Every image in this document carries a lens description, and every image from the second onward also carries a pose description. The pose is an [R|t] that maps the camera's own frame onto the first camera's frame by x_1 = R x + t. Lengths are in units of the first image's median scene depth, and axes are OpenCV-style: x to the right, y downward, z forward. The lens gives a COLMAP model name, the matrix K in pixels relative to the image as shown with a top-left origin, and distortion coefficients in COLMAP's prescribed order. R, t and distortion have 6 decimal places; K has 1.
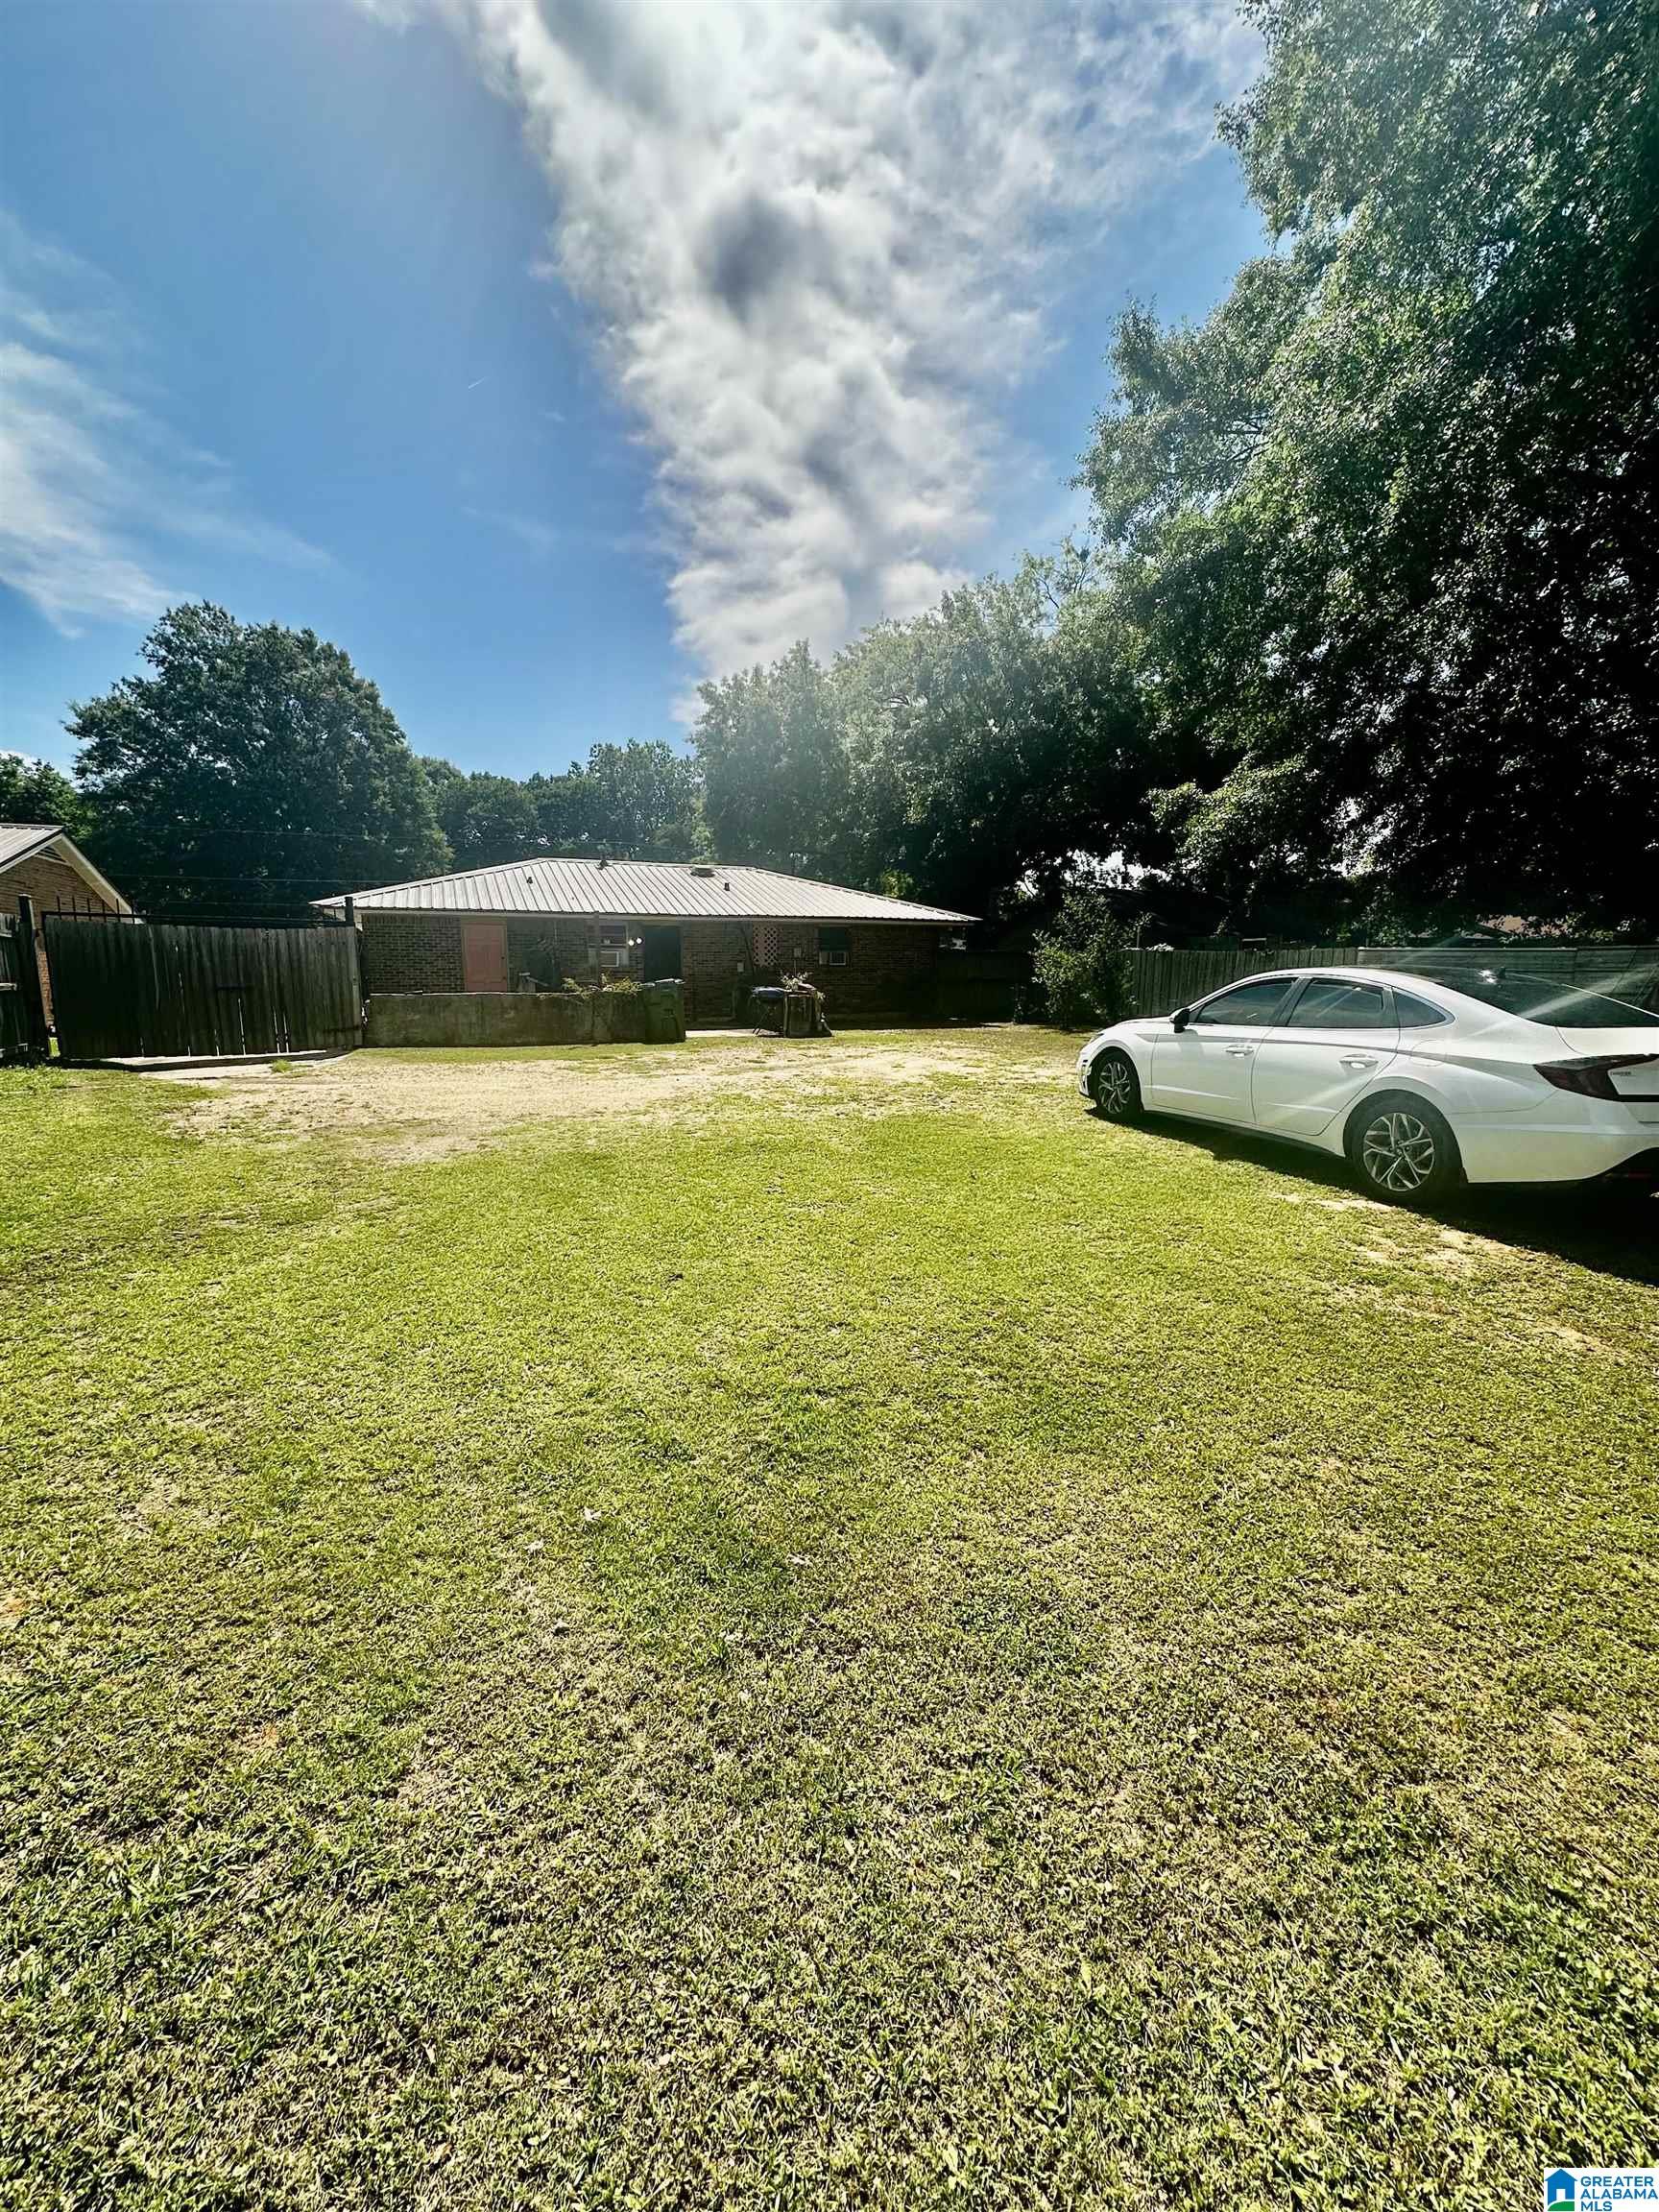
lens RADIAL K [[894.8, 0, 835.5], [0, 894.8, 1075.6], [0, 0, 1]] dist [-0.003790, 0.002145]
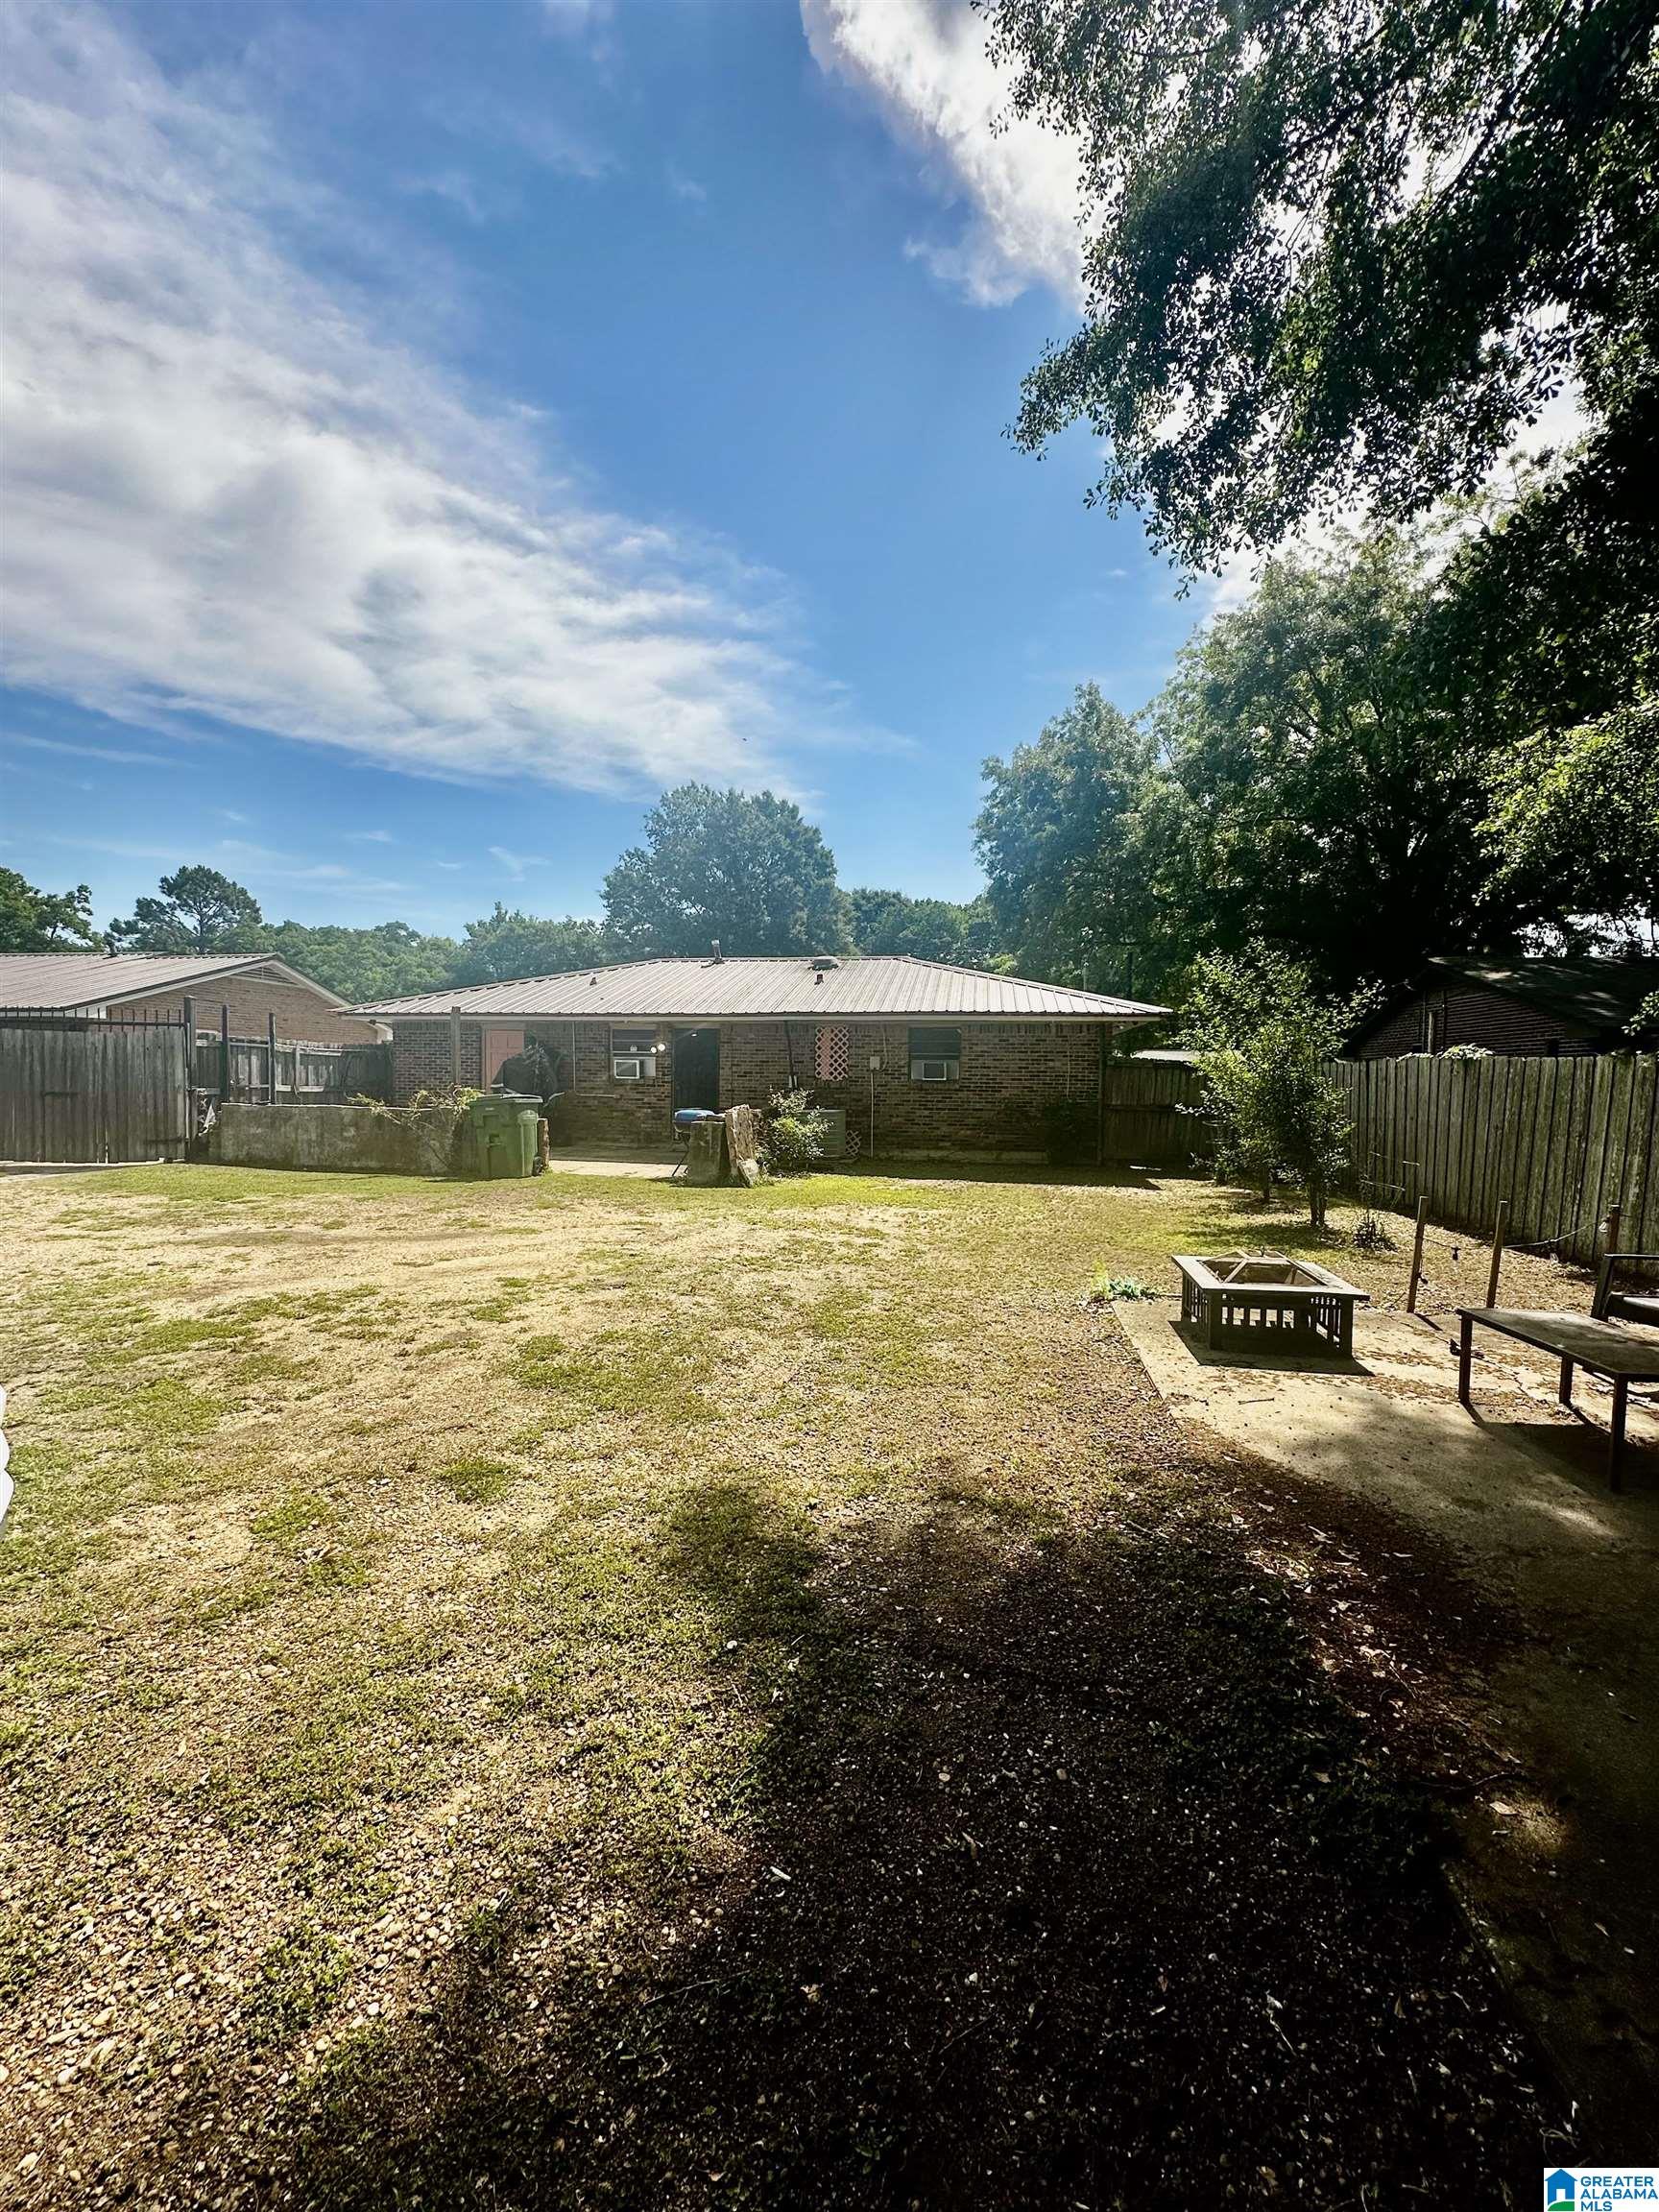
lens RADIAL K [[894.8, 0, 844.7], [0, 894.8, 1094.6], [0, 0, 1]] dist [-0.003790, 0.002145]
pose [[0.837358, 0.019656, -0.546301, 0.124545], [-0.081314, 0.992714, -0.088918, -0.017540], [0.540573, 0.118878, 0.832856, 0.145445]]
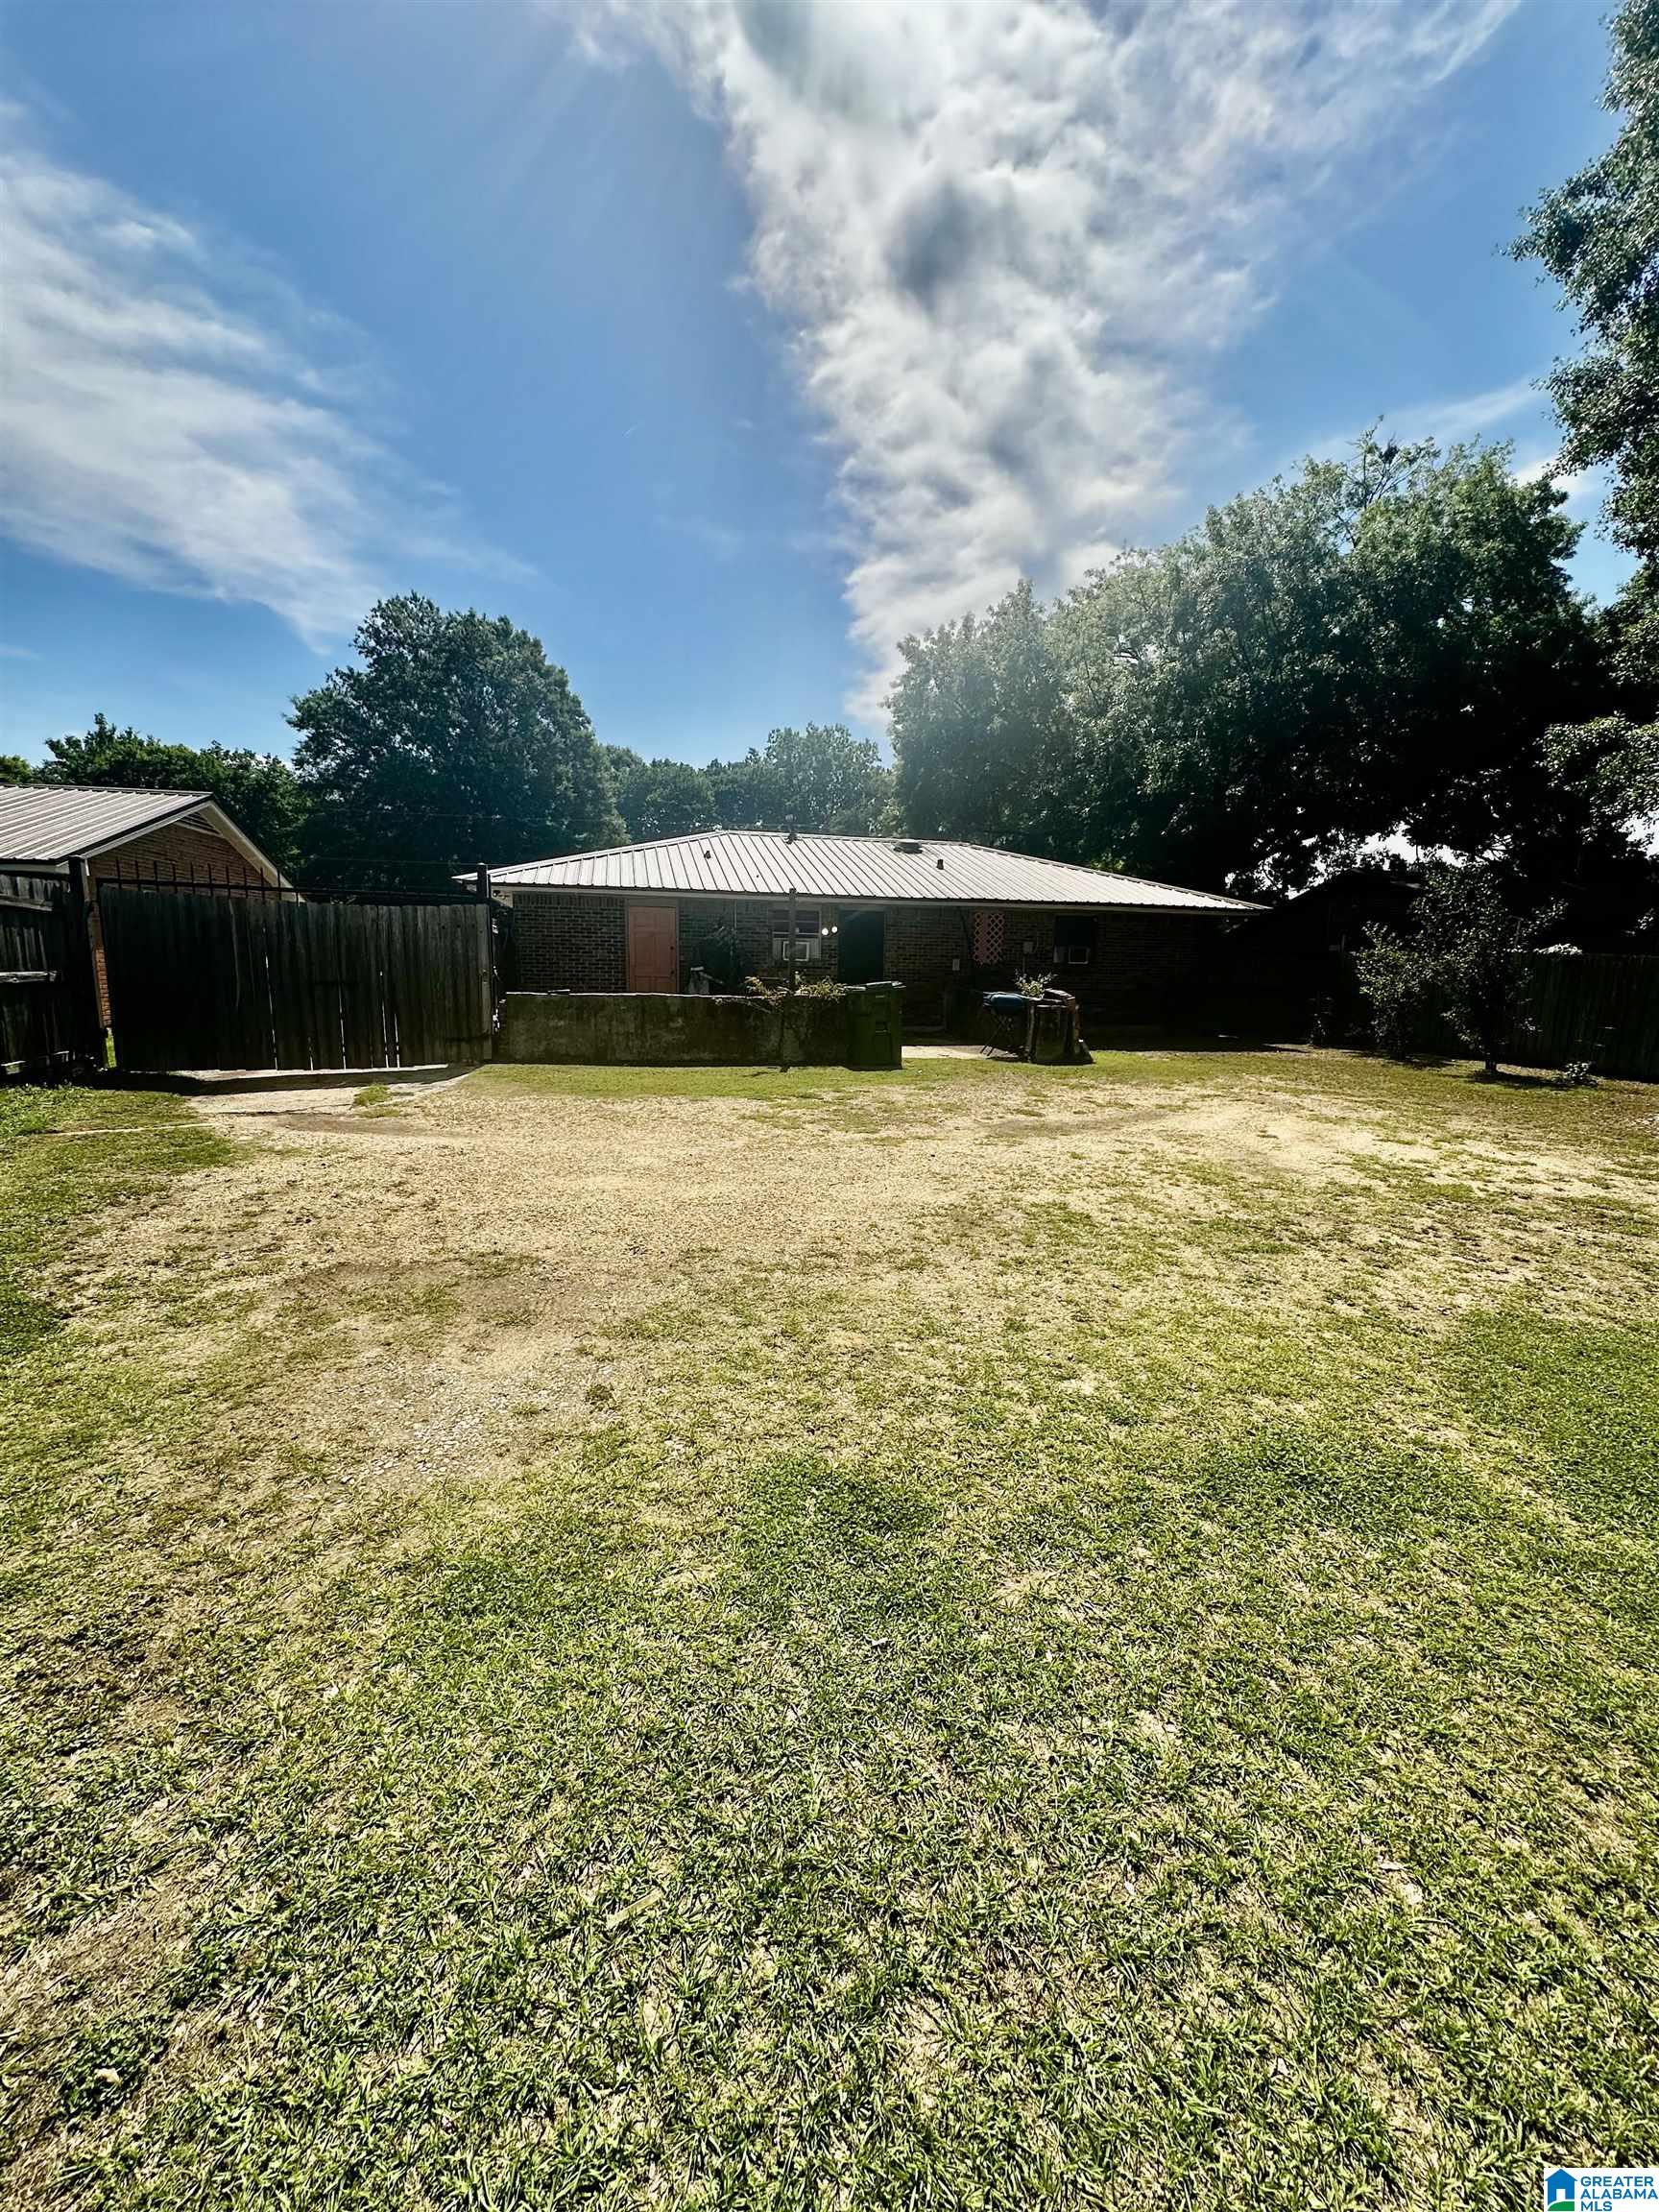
lens RADIAL K [[894.8, 0, 828.9], [0, 894.8, 1063.1], [0, 0, 1]] dist [-0.003790, 0.002145]
pose [[0.982900, 0.041166, -0.179482, -0.026291], [-0.042004, 0.999117, -0.000870, -0.010274], [0.179287, 0.008394, 0.983761, 0.072662]]
